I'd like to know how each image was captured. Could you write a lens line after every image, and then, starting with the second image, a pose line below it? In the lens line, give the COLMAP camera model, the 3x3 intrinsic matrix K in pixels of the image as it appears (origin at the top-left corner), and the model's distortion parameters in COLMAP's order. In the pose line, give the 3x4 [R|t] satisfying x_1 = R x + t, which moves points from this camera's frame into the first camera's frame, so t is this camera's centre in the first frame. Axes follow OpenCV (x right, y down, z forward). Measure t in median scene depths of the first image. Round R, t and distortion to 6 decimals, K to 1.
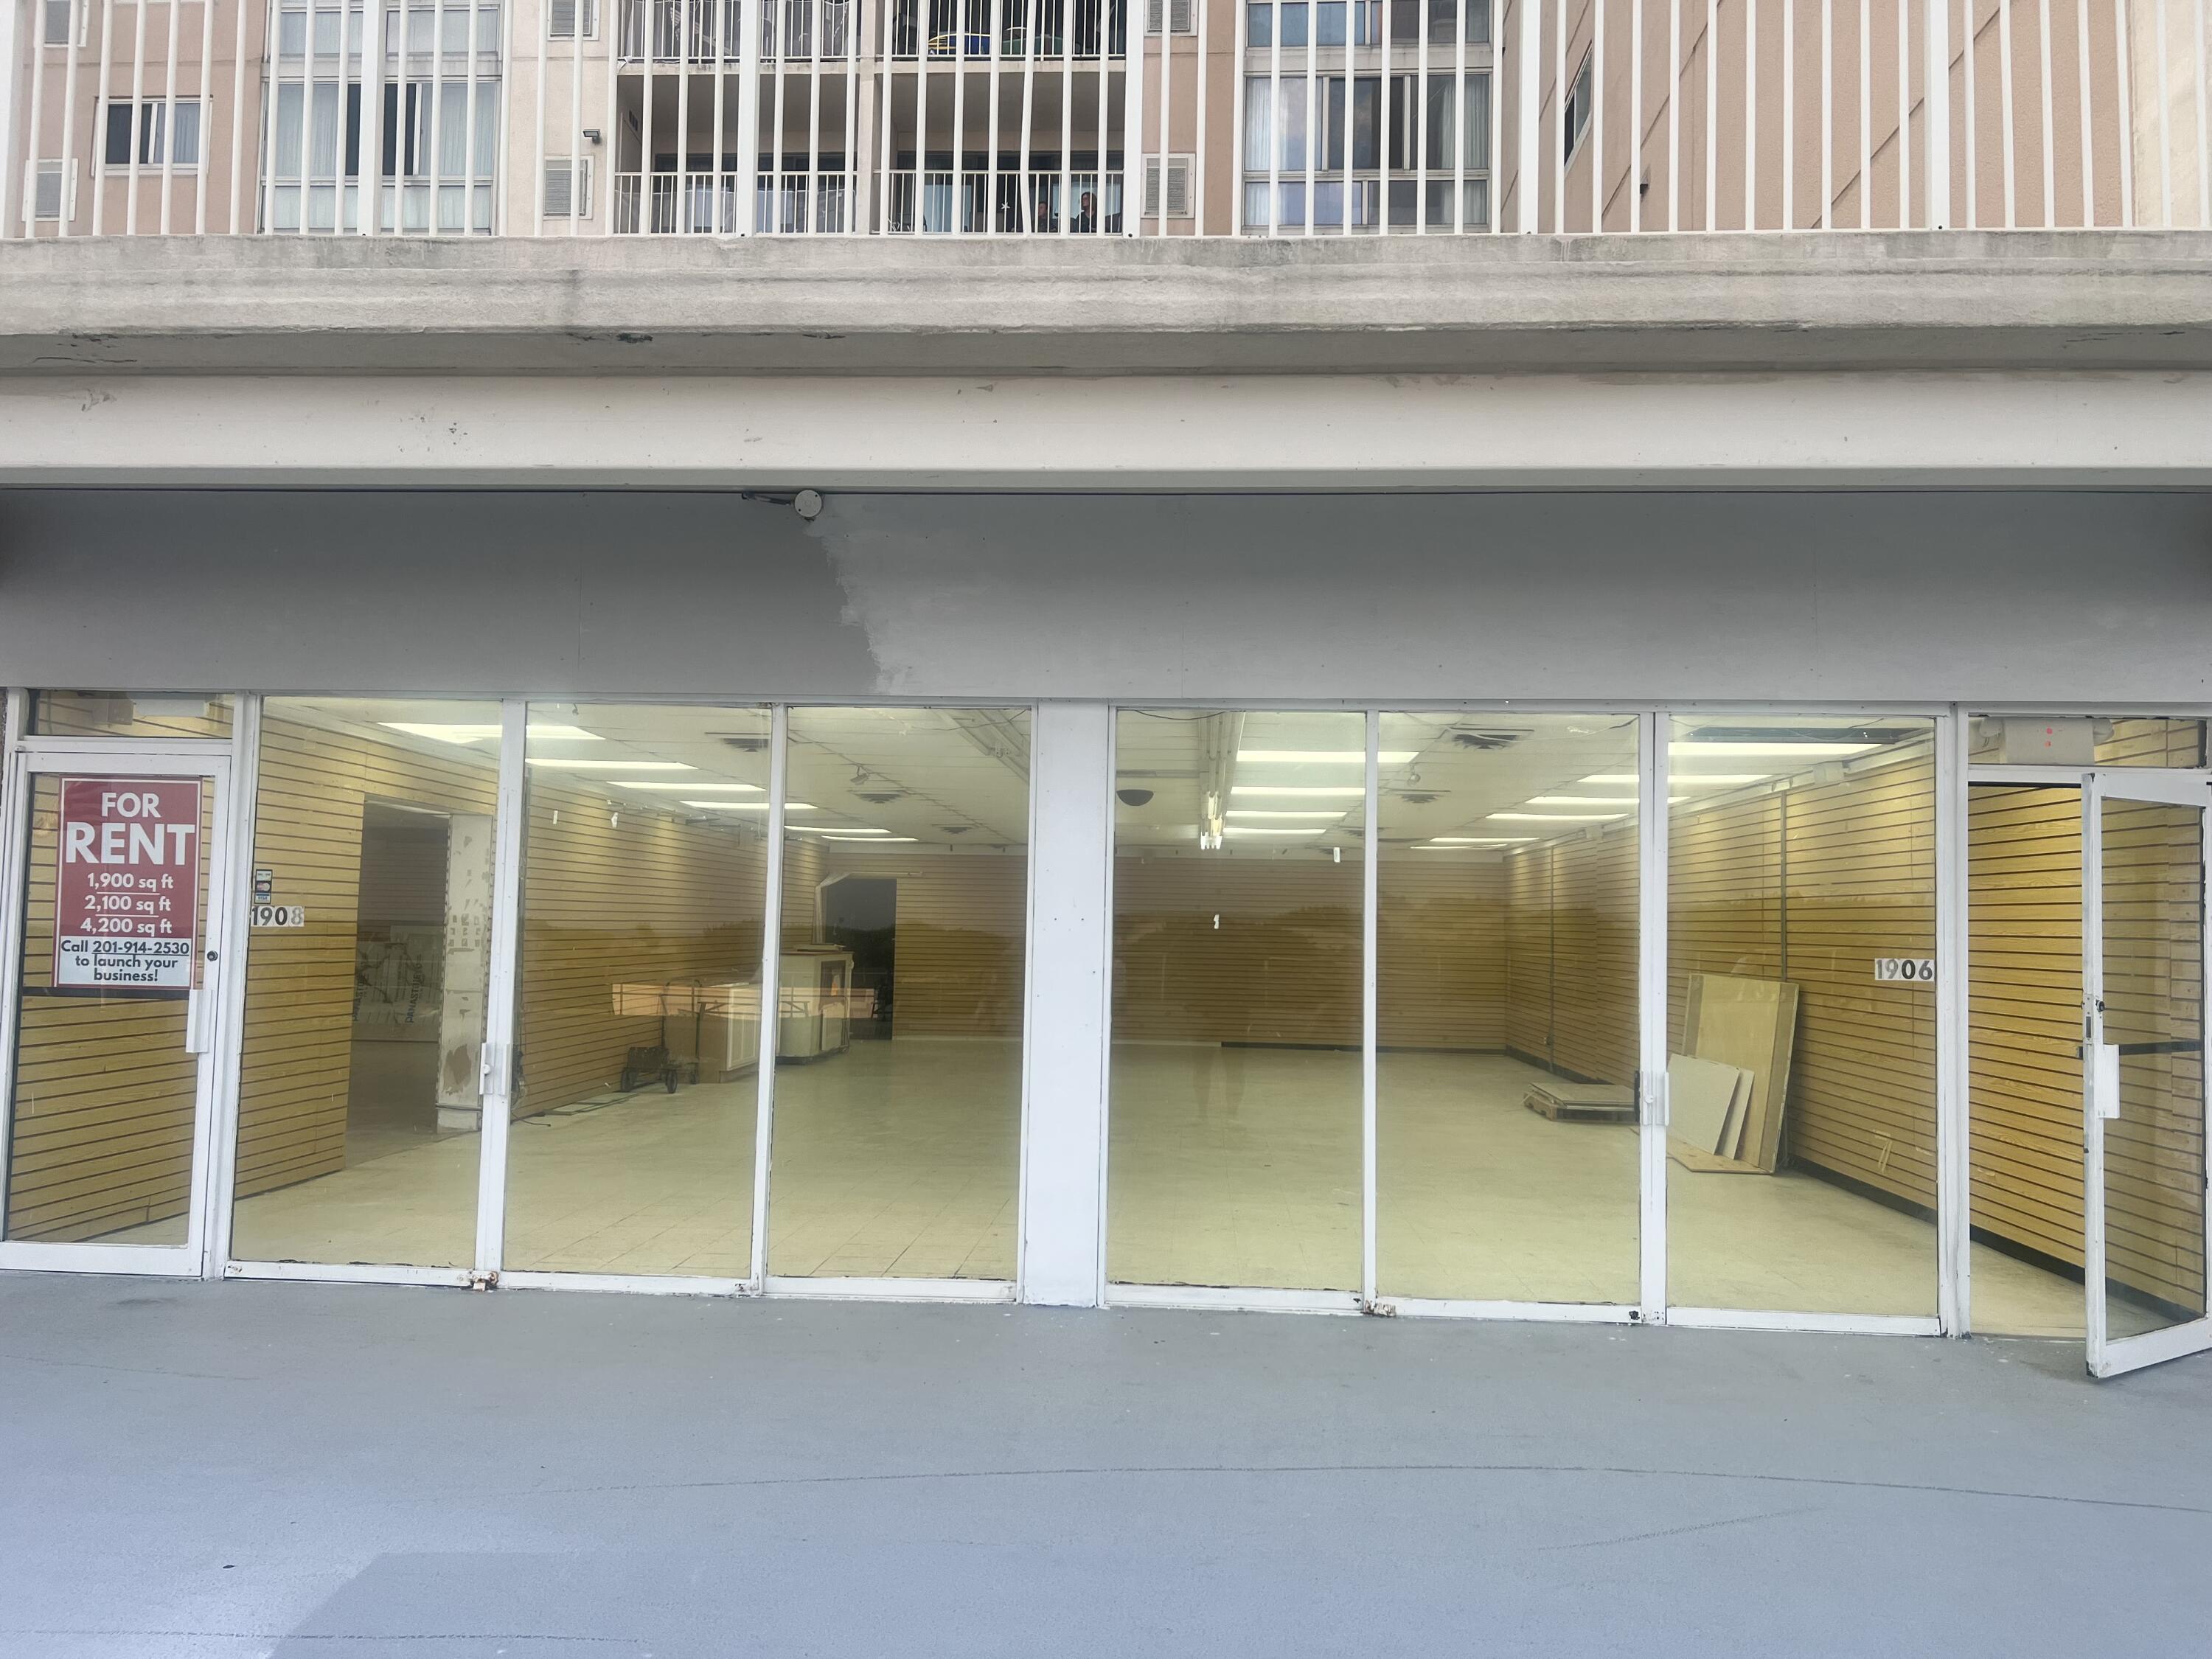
lens RADIAL K [[1659.2, 0, 1114.4], [0, 1659.2, 830.5], [0, 0, 1]] dist [0.061449, -0.070801]
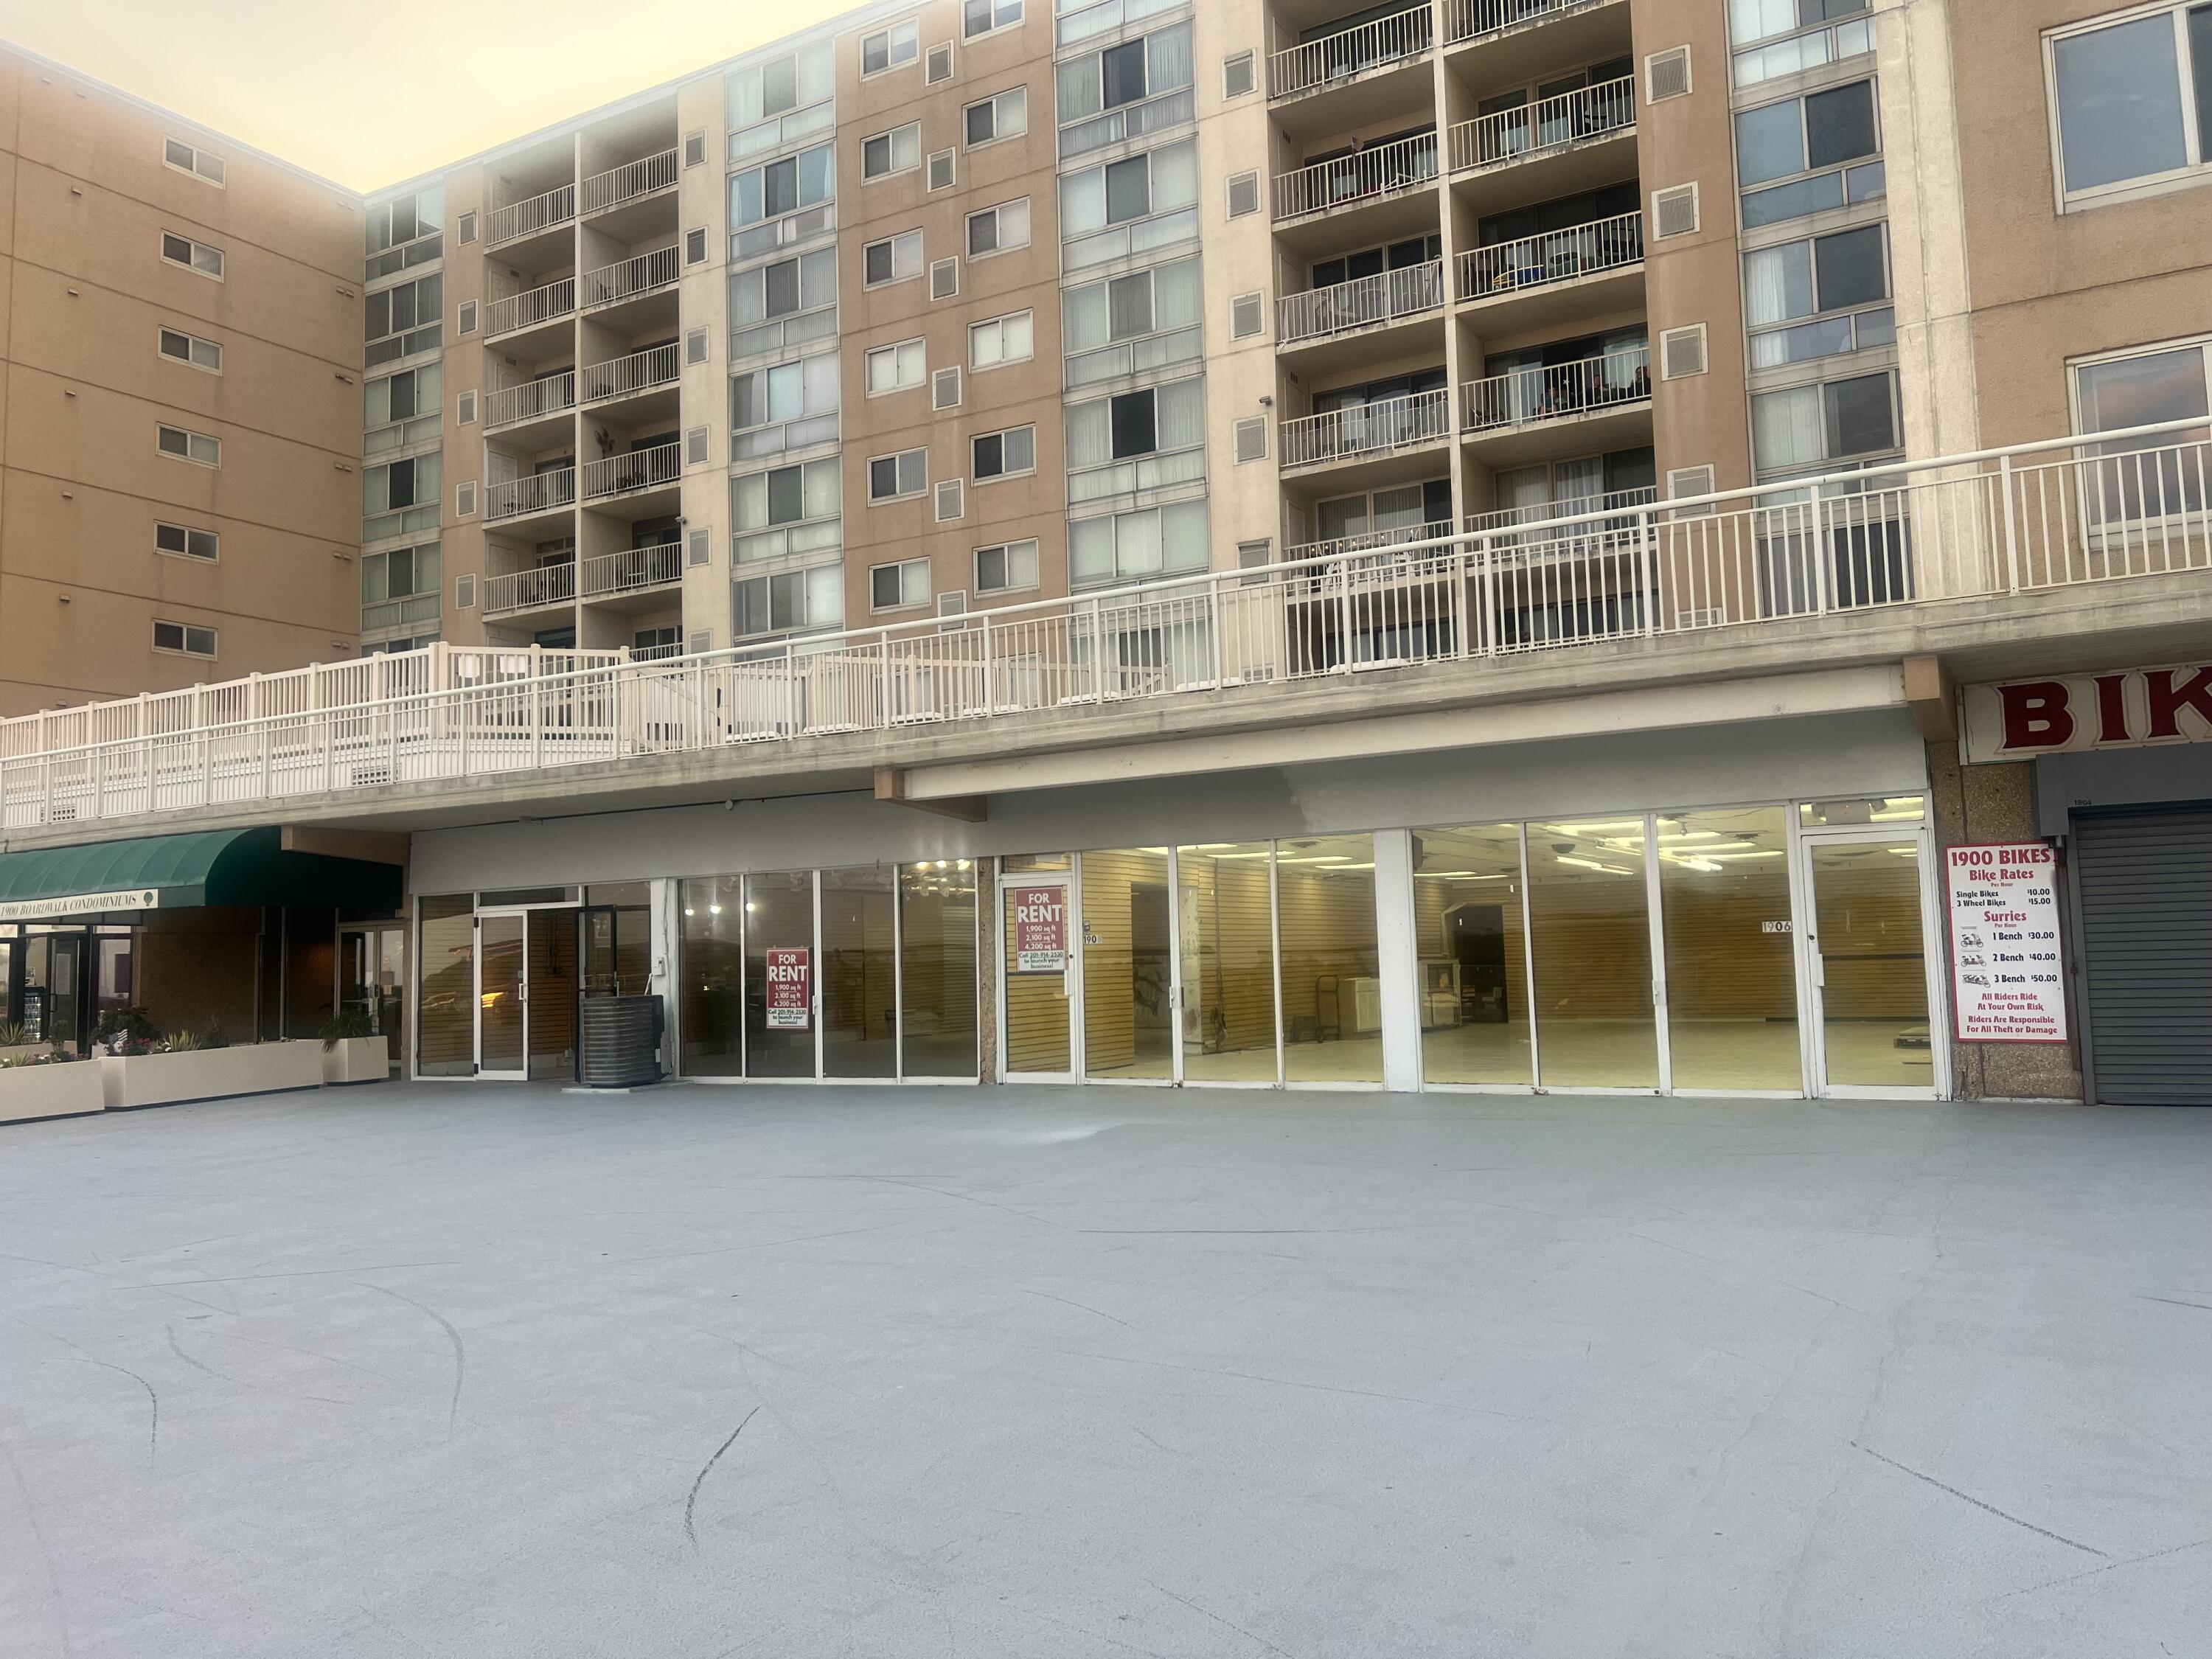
lens RADIAL K [[1659.2, 0, 1122.1], [0, 1659.2, 812.5], [0, 0, 1]] dist [0.061449, -0.070801]
pose [[0.893129, -0.084170, -0.441854, 0.526882], [0.071718, 0.996416, -0.044846, -0.019288], [0.444045, 0.008365, 0.895965, -0.972708]]
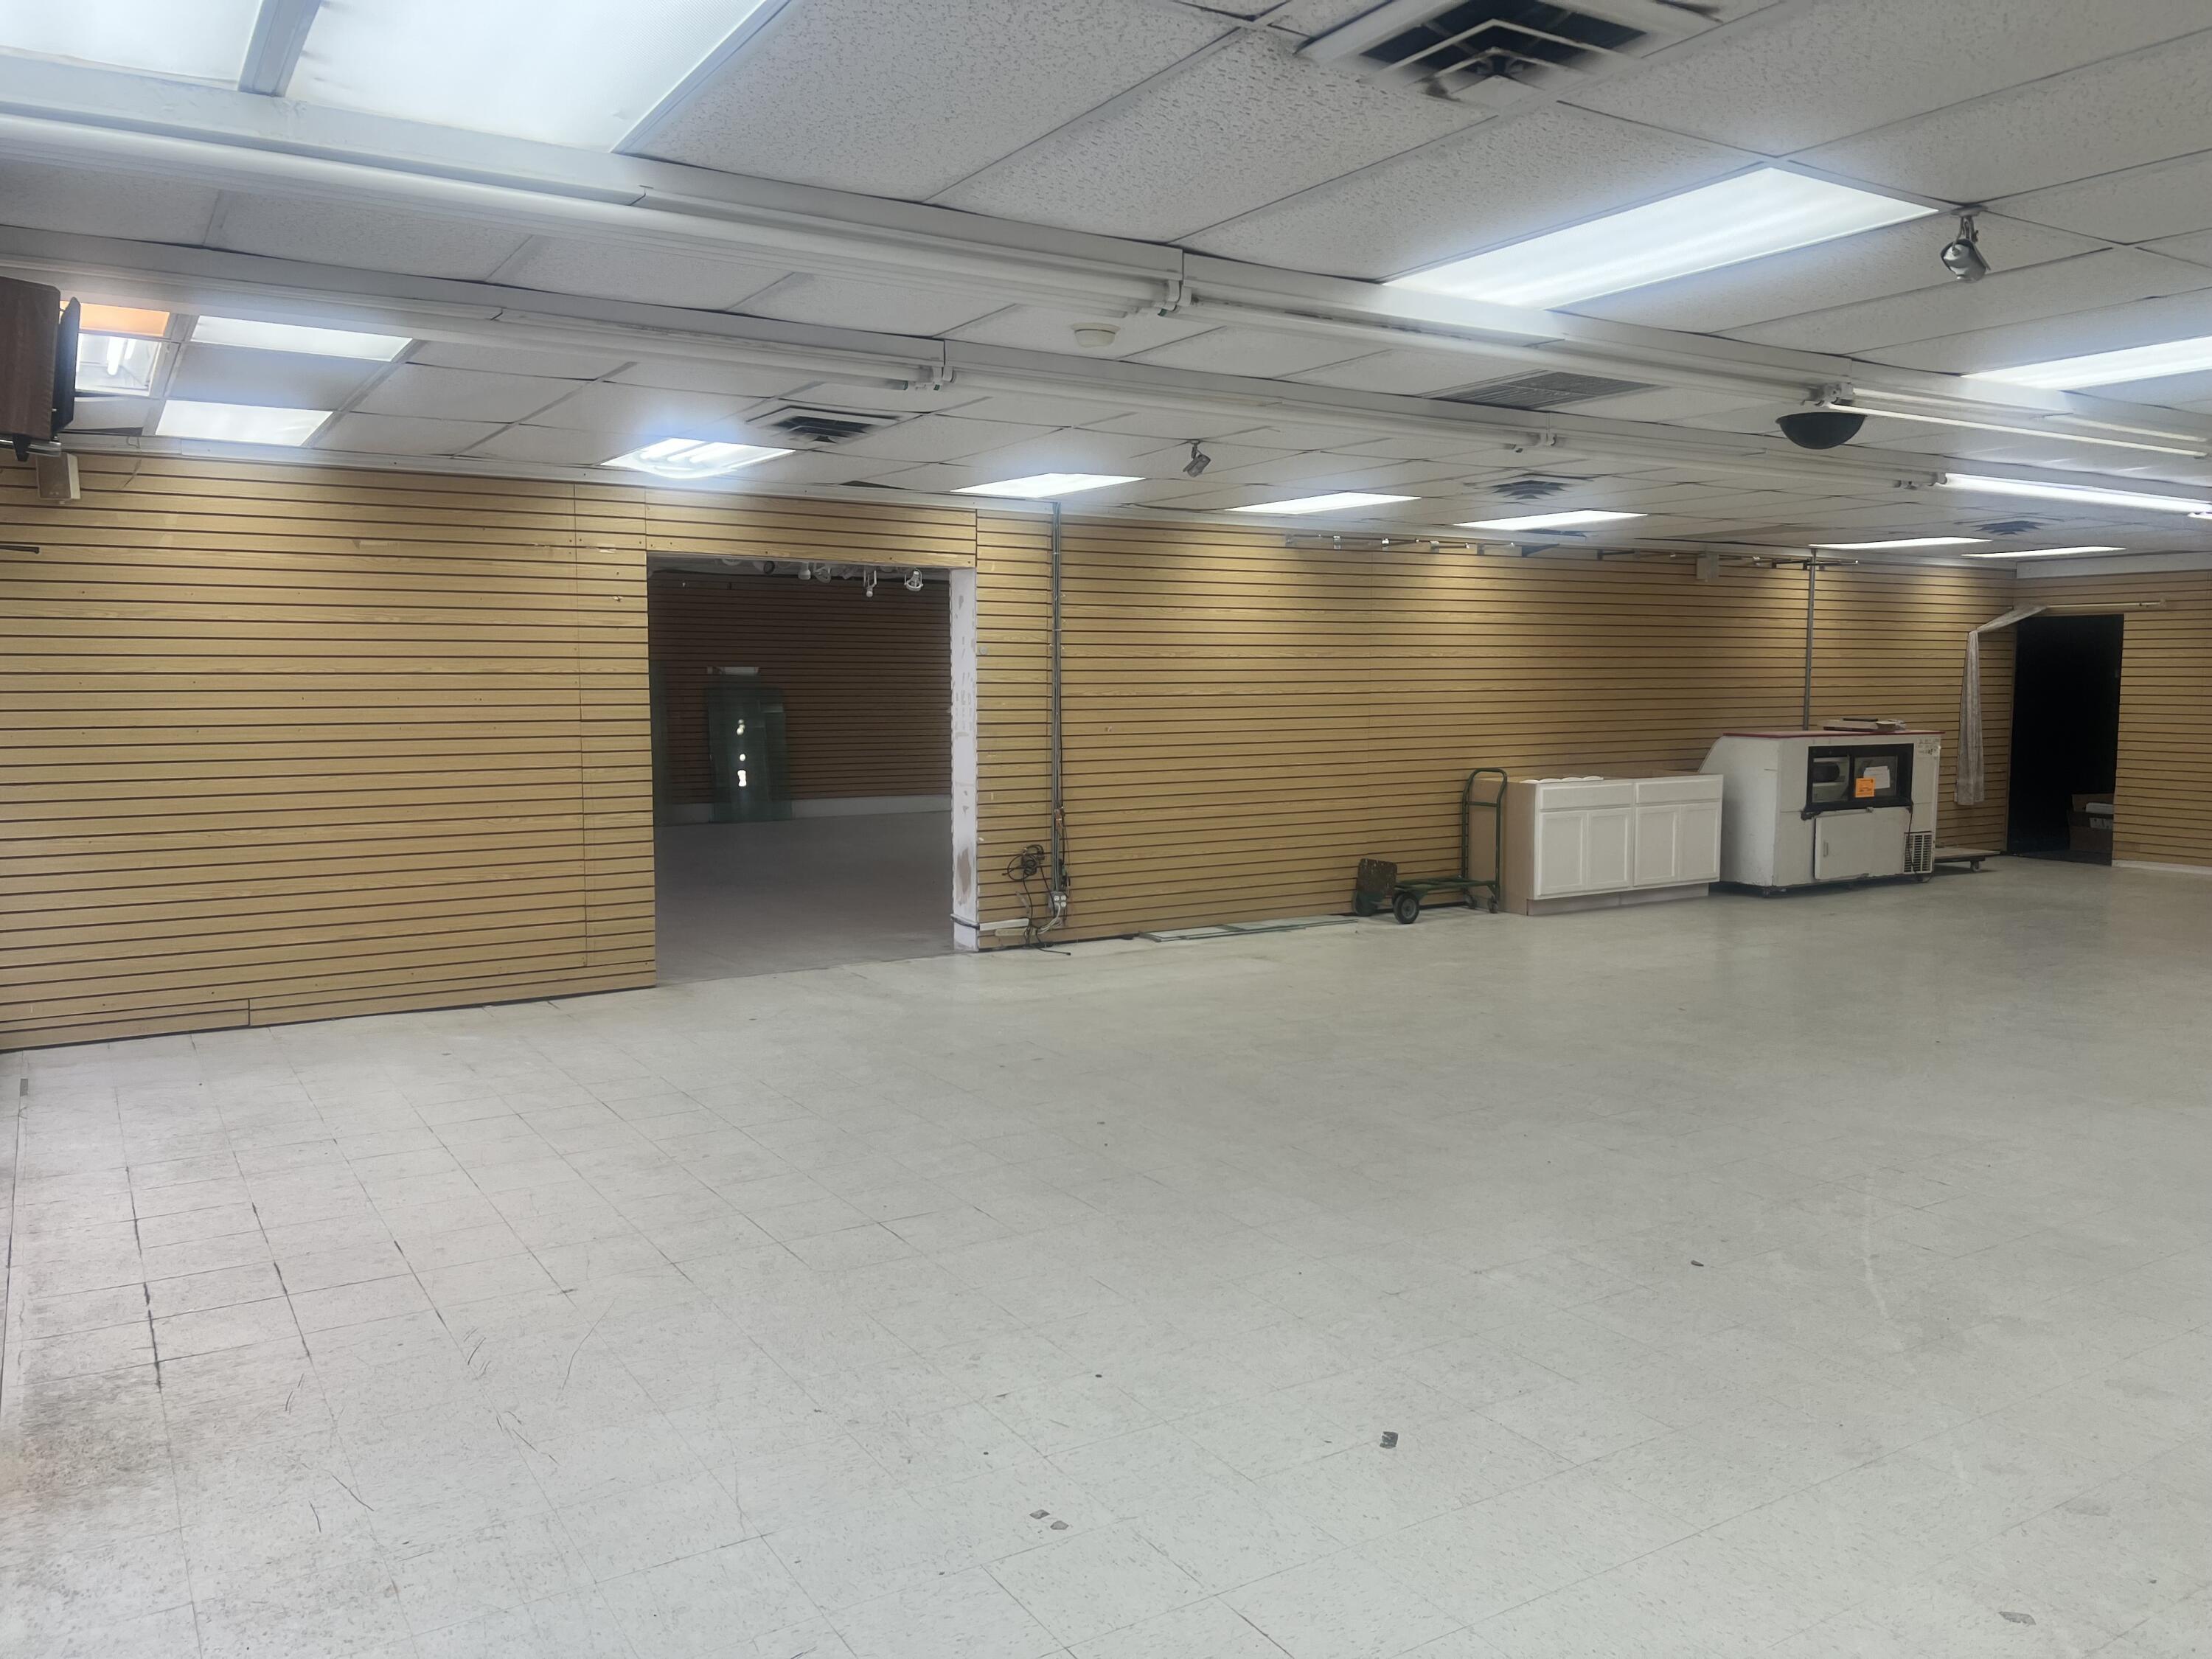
lens RADIAL K [[1659.2, 0, 1113.8], [0, 1659.2, 819.3], [0, 0, 1]] dist [0.061449, -0.070801]
pose [[0.575762, 0.052645, -0.815921, 0.448469], [0.059995, 0.992514, 0.106375, 0.042448], [0.815413, -0.110198, 0.568293, 0.821534]]
